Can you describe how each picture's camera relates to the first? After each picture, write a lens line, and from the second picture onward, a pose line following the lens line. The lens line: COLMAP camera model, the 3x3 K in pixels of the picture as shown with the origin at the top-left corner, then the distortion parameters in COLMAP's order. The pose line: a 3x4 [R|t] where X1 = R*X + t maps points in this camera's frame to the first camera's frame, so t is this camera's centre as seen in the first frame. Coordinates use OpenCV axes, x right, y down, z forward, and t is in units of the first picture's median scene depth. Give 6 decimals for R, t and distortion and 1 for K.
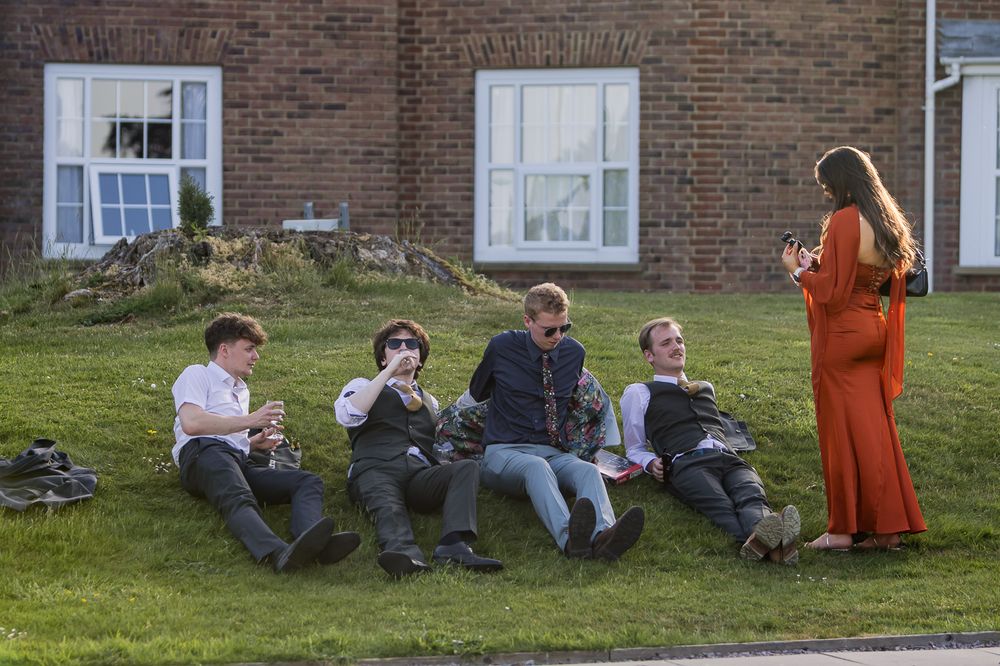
lens RADIAL K [[2868.0, 0, 500.0], [0, 2868.0, 333.0], [0, 0, 1]] dist [-0.047912, -0.638547]
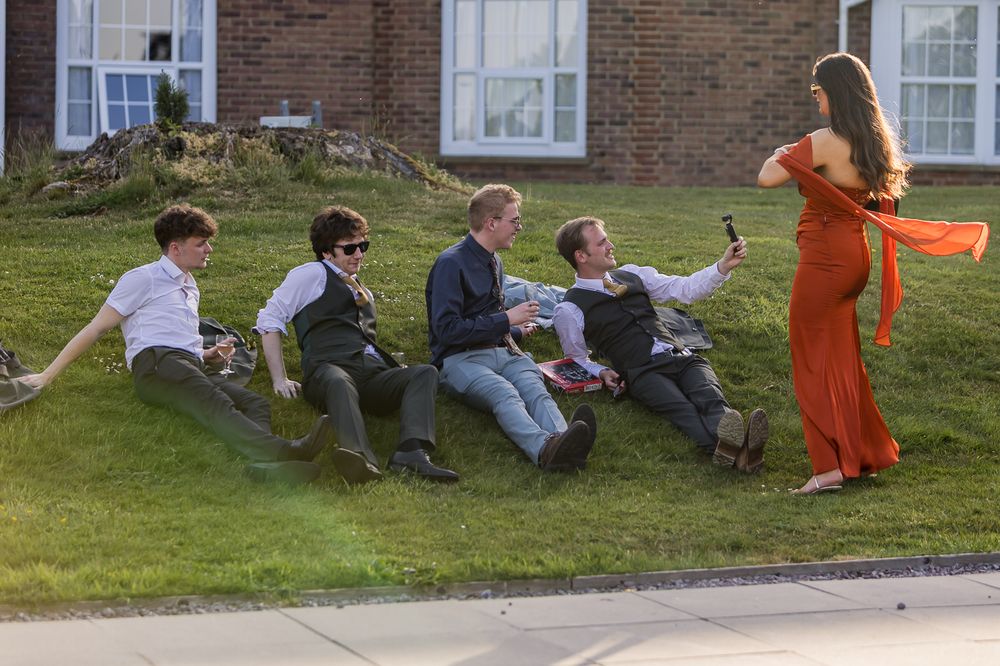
lens RADIAL K [[2868.0, 0, 500.0], [0, 2868.0, 333.0], [0, 0, 1]] dist [-0.047912, -0.638547]
pose [[0.999876, 0.006021, 0.014528, -0.001380], [-0.006532, 0.999352, 0.035410, 0.005008], [-0.014306, -0.035501, 0.999267, -0.128948]]
